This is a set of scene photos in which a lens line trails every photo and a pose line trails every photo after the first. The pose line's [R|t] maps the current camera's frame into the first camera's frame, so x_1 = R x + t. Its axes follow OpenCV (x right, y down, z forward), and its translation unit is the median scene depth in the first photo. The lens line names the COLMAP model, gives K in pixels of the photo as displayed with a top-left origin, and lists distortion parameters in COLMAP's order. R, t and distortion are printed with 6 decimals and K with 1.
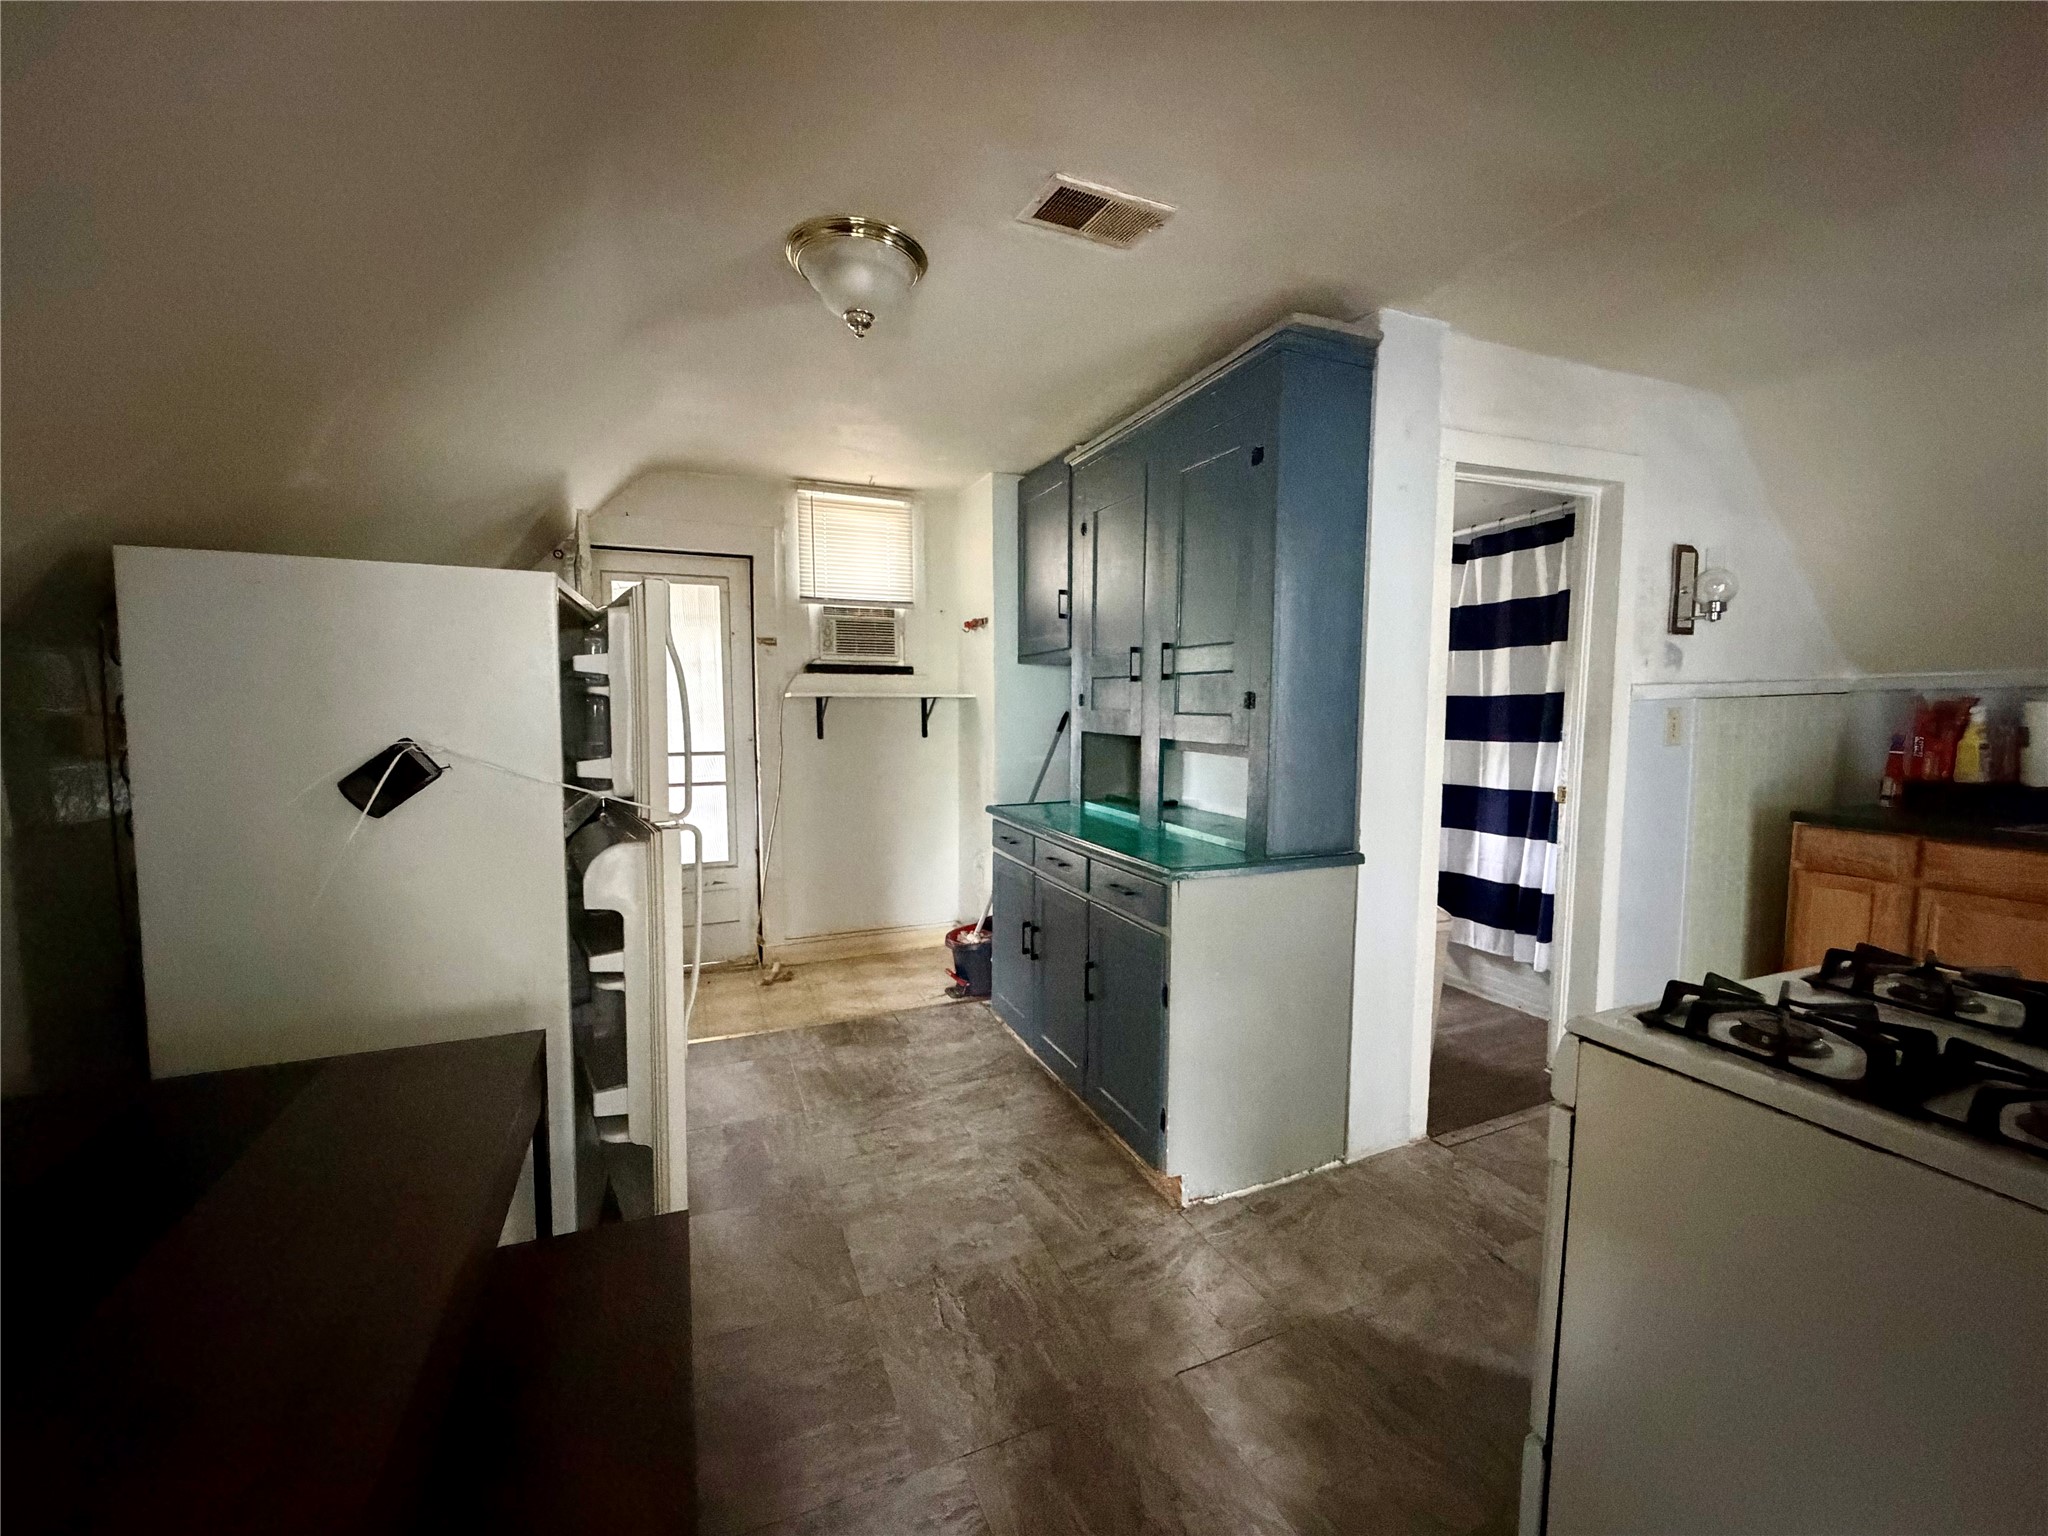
lens RADIAL K [[819.2, 0, 1017.6], [0, 819.2, 764.8], [0, 0, 1]] dist [-0.000437, -0.000433]
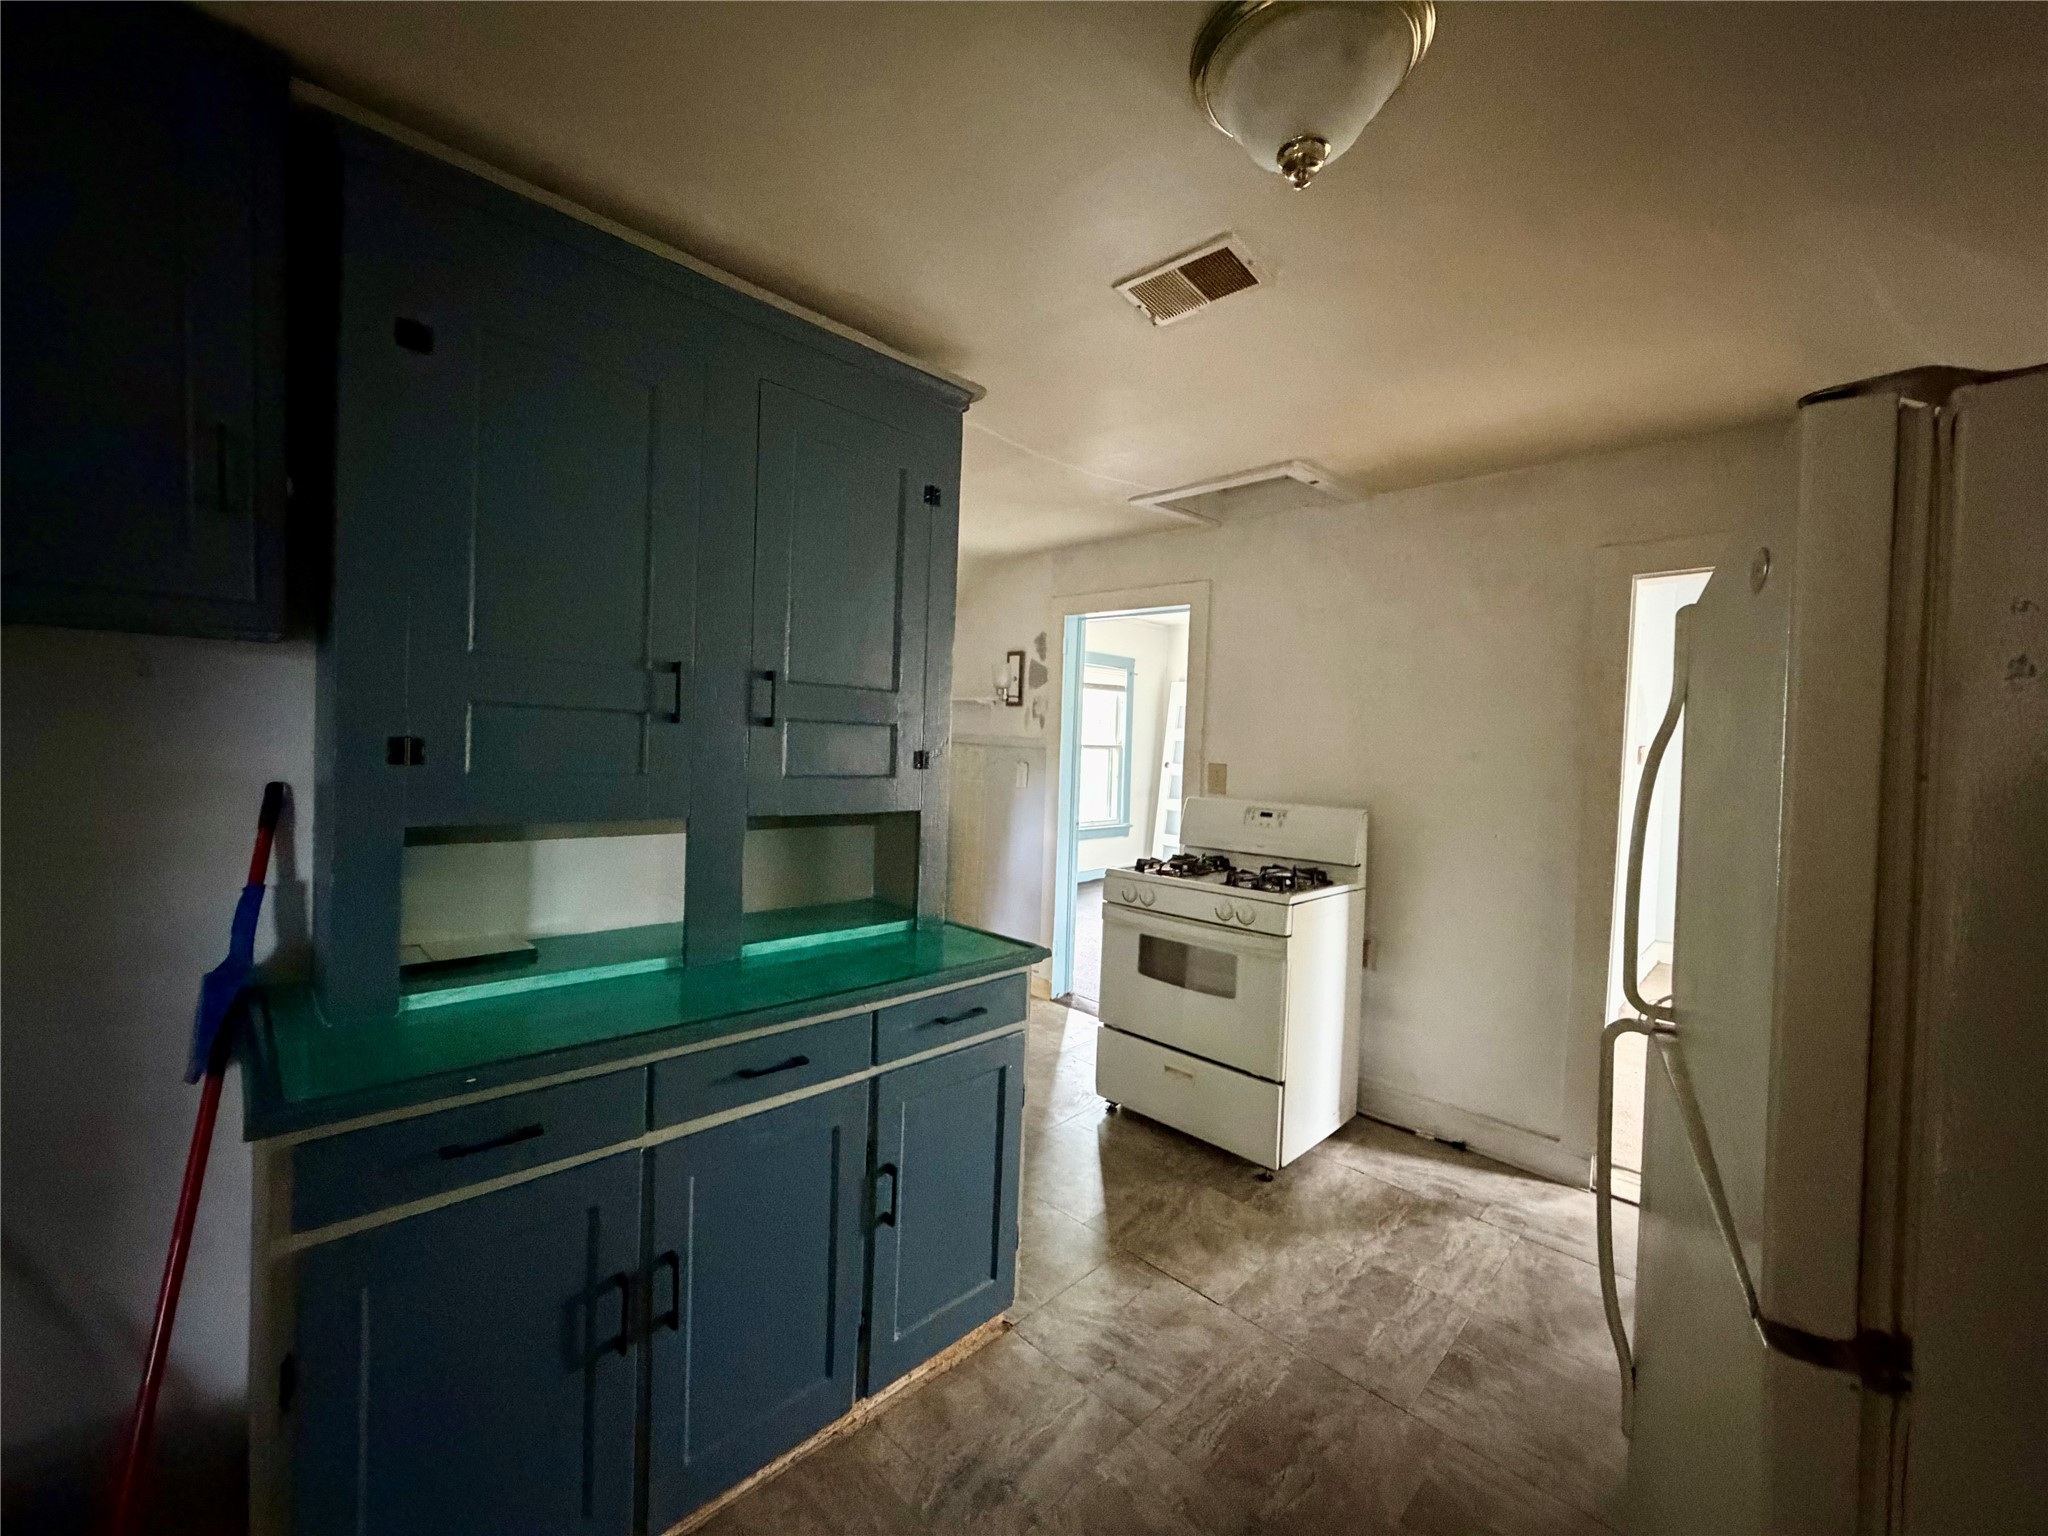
lens RADIAL K [[819.2, 0, 1017.6], [0, 819.2, 764.8], [0, 0, 1]] dist [-0.000437, -0.000433]
pose [[-0.381458, -0.032037, 0.923831, -0.612286], [0.035666, 0.998145, 0.049342, -0.115723], [-0.923698, 0.051771, -0.379608, 1.283298]]
